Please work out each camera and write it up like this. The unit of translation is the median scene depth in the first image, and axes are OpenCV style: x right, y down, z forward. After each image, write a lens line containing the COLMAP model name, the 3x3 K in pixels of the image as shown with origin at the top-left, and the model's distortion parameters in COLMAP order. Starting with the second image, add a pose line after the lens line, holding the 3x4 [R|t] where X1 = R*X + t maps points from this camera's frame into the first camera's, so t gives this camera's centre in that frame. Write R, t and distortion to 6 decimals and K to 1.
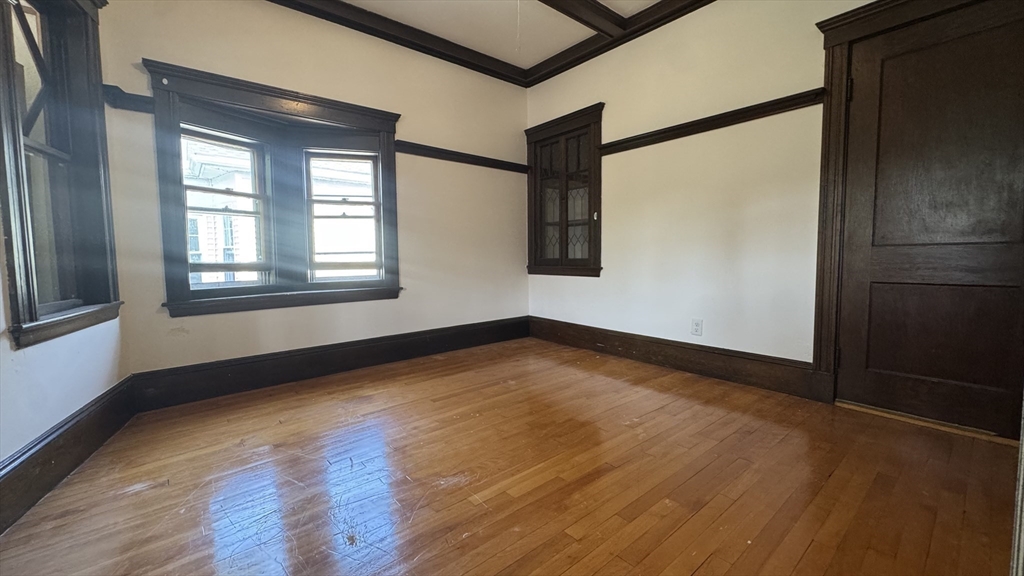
lens RADIAL K [[410.2, 0, 513.3], [0, 410.2, 285.1], [0, 0, 1]] dist [0.000616, 0.000260]
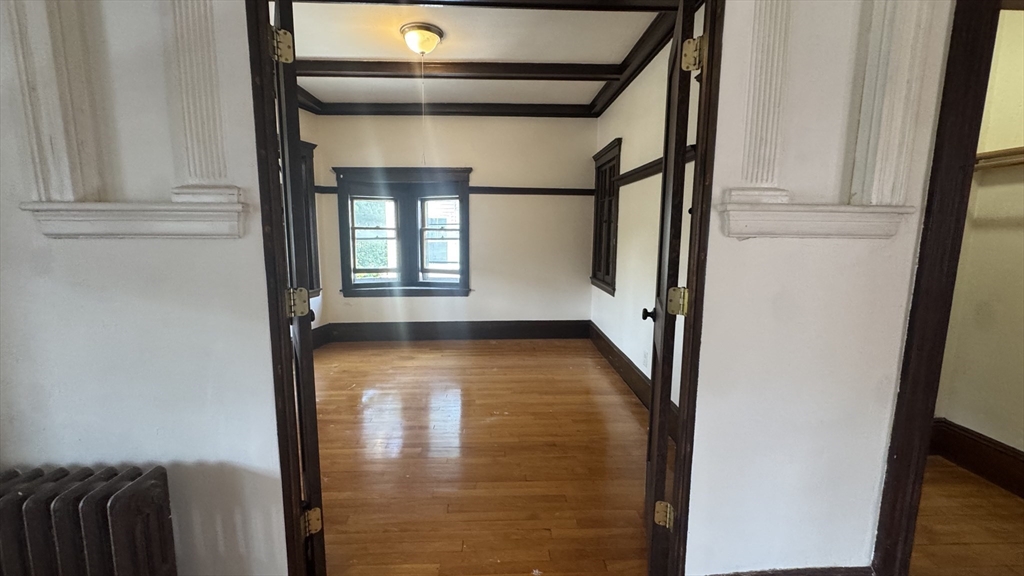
lens RADIAL K [[410.2, 0, 513.3], [0, 410.2, 285.1], [0, 0, 1]] dist [0.000616, 0.000260]
pose [[0.793142, 0.100841, -0.600630, 0.825696], [-0.058903, 0.994275, 0.089149, -0.169513], [0.606181, -0.035329, 0.794542, -0.051878]]
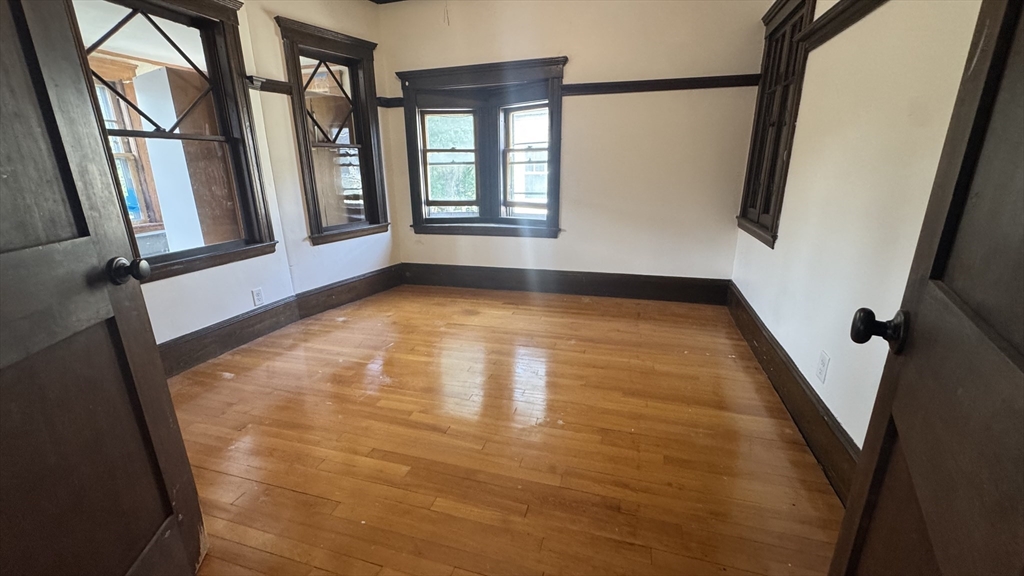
lens RADIAL K [[410.2, 0, 513.3], [0, 410.2, 285.1], [0, 0, 1]] dist [0.000616, 0.000260]
pose [[0.551936, 0.240471, -0.798461, 0.666446], [-0.053921, 0.965806, 0.253597, -0.141250], [0.832141, -0.096916, 0.546030, 0.334980]]
